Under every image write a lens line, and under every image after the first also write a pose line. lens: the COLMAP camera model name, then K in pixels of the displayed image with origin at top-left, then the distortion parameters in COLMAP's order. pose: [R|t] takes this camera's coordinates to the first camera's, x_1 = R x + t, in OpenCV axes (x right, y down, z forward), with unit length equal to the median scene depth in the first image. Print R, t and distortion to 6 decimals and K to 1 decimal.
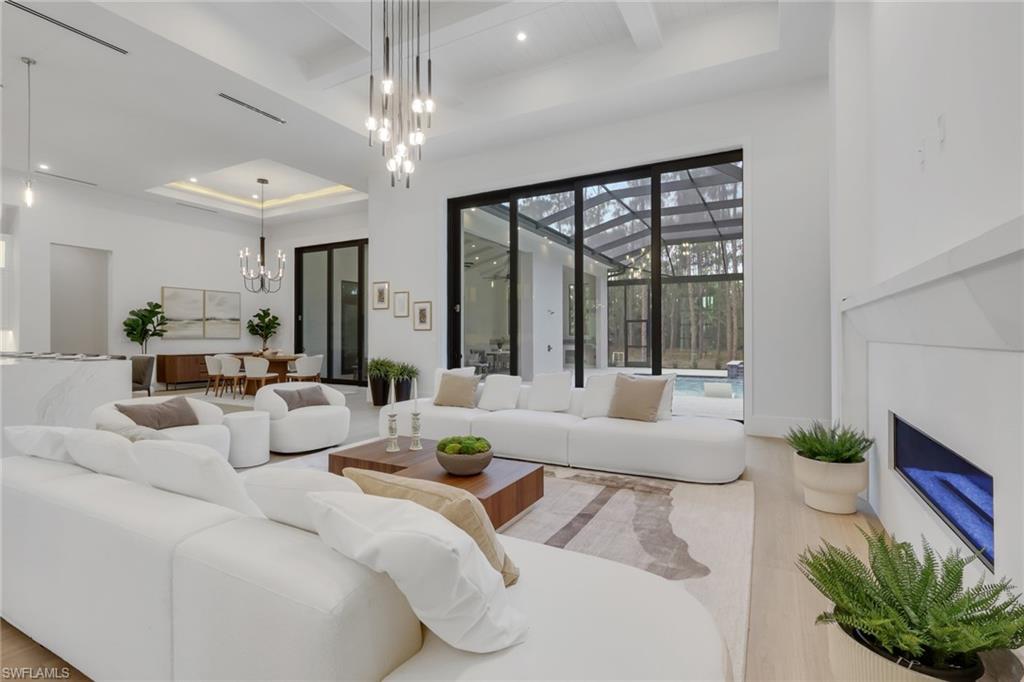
lens RADIAL K [[484.3, 0, 511.7], [0, 484.3, 338.2], [0, 0, 1]] dist [-0.001518, -0.000438]
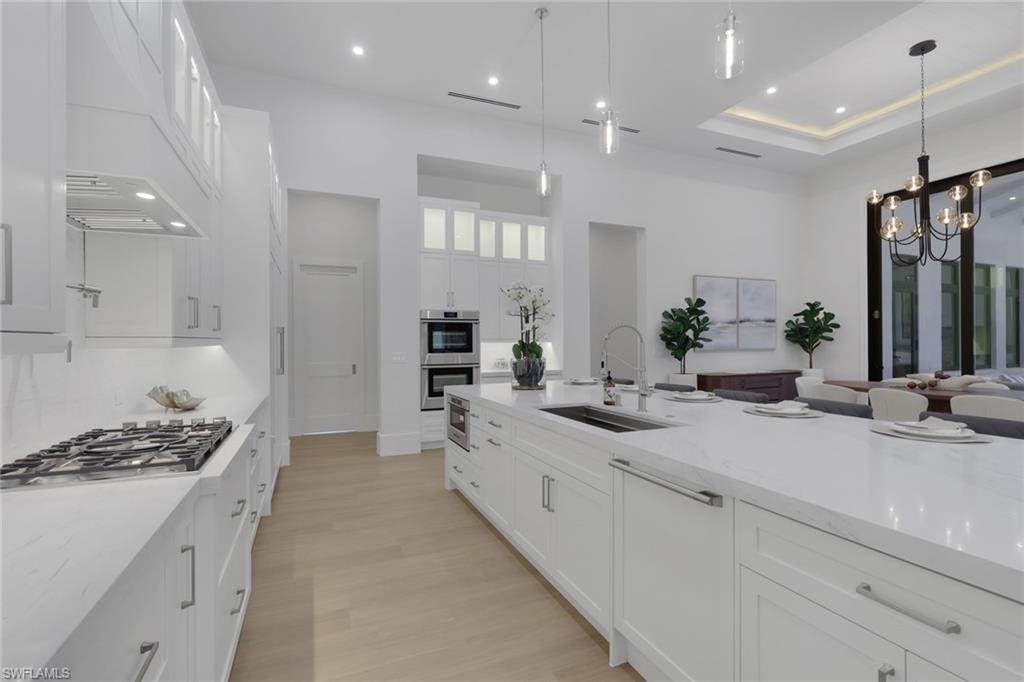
lens RADIAL K [[473.3, 0, 510.9], [0, 473.3, 342.8], [0, 0, 1]] dist [-0.000345, -0.000163]
pose [[0.785643, -0.005726, -0.618654, -0.532333], [0.008884, 0.999958, 0.002027, -0.014538], [0.618617, -0.007089, 0.785661, 0.320013]]
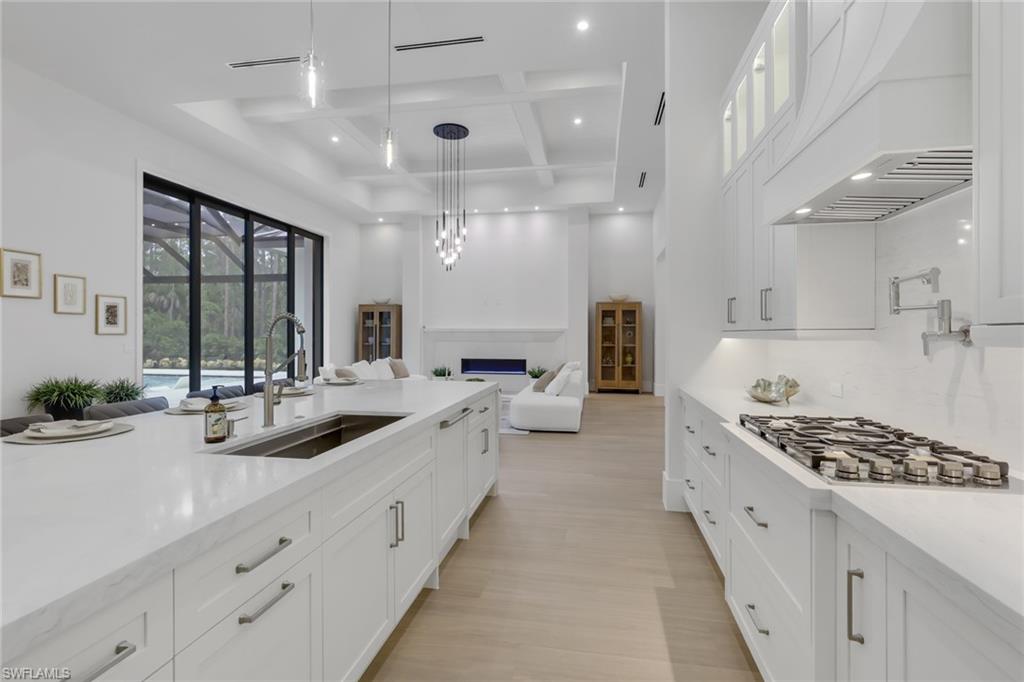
lens RADIAL K [[484.3, 0, 511.7], [0, 484.3, 338.2], [0, 0, 1]] dist [-0.001518, -0.000438]
pose [[-0.320294, -0.007839, 0.947286, -0.865512], [-0.004304, 0.999967, 0.006820, -0.014898], [-0.947308, -0.001893, -0.320317, 0.536580]]
